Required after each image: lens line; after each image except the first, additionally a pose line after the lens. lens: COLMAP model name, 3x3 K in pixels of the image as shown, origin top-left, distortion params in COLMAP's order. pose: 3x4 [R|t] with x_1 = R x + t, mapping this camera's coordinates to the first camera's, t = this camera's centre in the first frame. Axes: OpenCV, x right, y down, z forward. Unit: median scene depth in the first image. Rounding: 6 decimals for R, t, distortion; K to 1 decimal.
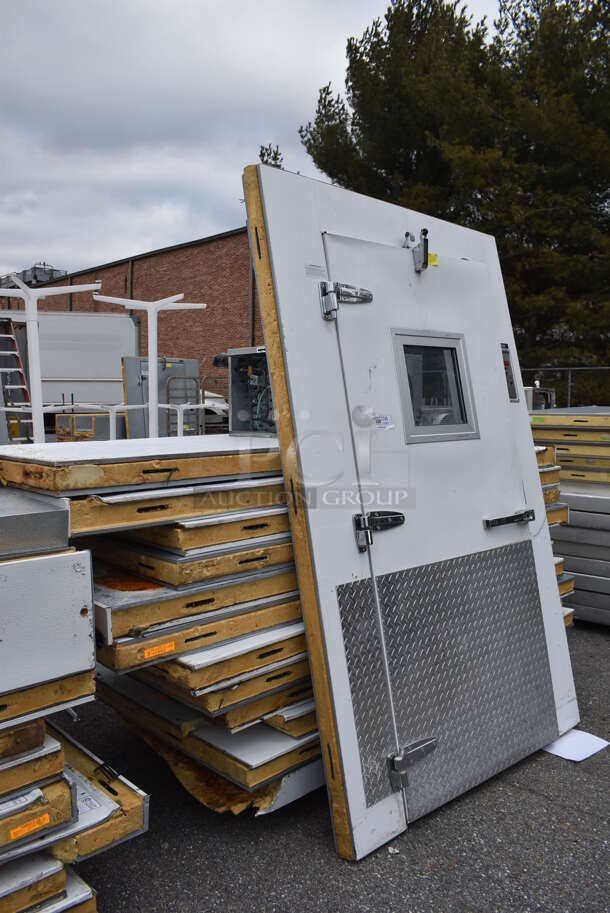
lens RADIAL K [[709.7, 0, 303.8], [0, 709.7, 461.5], [0, 0, 1]] dist [-0.097880, 0.025253]
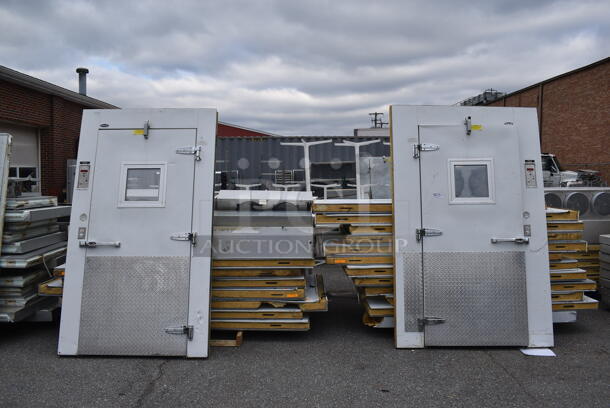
lens RADIAL K [[474.1, 0, 306.0], [0, 474.1, 201.8], [0, 0, 1]] dist [-0.097880, 0.025253]
pose [[0.720125, 0.037400, -0.692836, 1.224738], [-0.058089, 0.998290, -0.006489, 0.009027], [0.691409, 0.044919, 0.721066, -0.749162]]
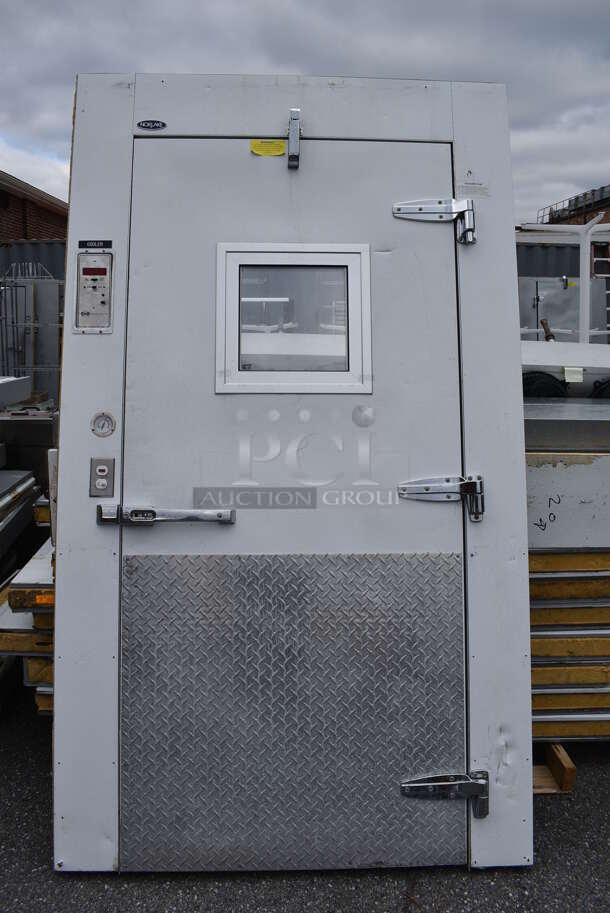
lens RADIAL K [[709.7, 0, 306.2], [0, 709.7, 458.1], [0, 0, 1]] dist [-0.097880, 0.025253]
pose [[0.731151, 0.141939, -0.667287, -0.107778], [-0.067168, 0.988342, 0.136634, 0.017530], [0.678901, -0.055080, 0.732161, -0.447479]]
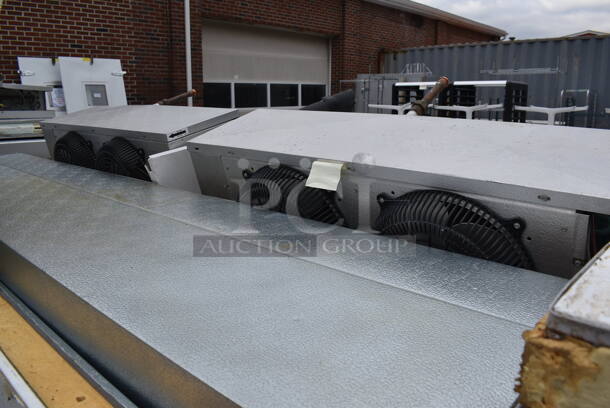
lens RADIAL K [[474.1, 0, 303.4], [0, 474.1, 203.0], [0, 0, 1]] dist [-0.097880, 0.025253]
pose [[0.032364, 0.210450, -0.977069, -0.185918], [-0.091016, 0.974140, 0.206804, -0.058796], [0.995323, 0.082236, 0.050682, 0.829030]]
